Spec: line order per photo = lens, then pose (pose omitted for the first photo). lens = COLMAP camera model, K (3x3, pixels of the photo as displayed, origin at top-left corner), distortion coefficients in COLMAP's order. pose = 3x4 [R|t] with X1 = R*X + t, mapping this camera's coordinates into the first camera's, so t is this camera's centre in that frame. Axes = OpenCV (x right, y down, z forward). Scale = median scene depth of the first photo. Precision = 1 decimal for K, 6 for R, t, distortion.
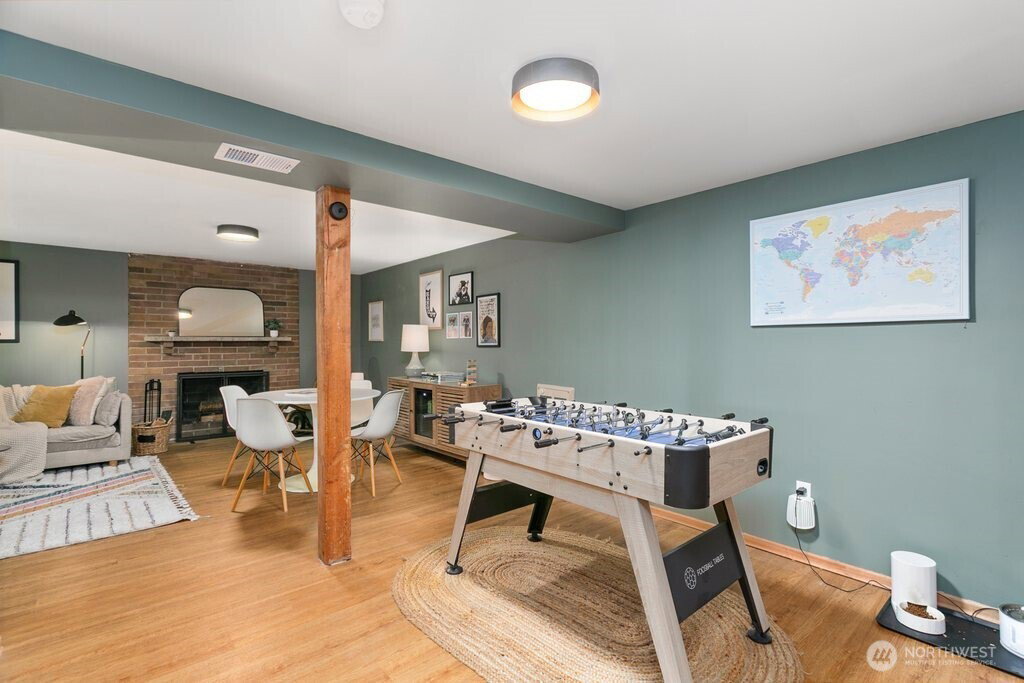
lens RADIAL K [[478.5, 0, 507.0], [0, 478.5, 343.9], [0, 0, 1]] dist [0.008888, 0.002172]
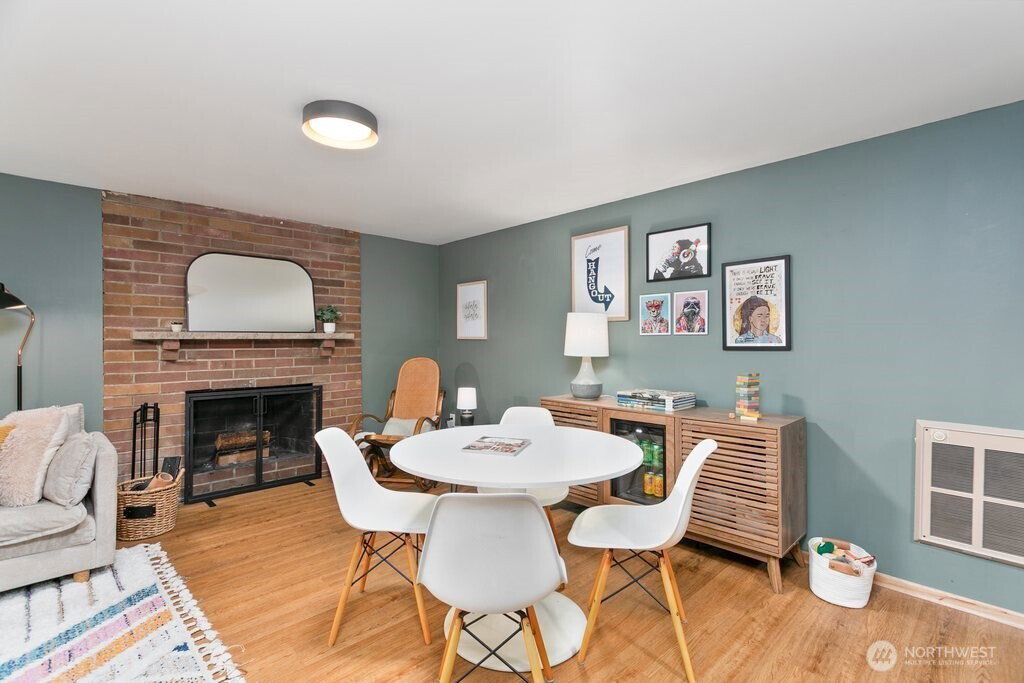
lens RADIAL K [[478.5, 0, 508.8], [0, 478.5, 342.5], [0, 0, 1]] dist [0.008888, 0.002172]
pose [[0.998053, -0.000833, 0.062367, -0.322174], [0.000601, 0.999993, 0.003741, -0.004008], [-0.062369, -0.003697, 0.998046, 0.373932]]
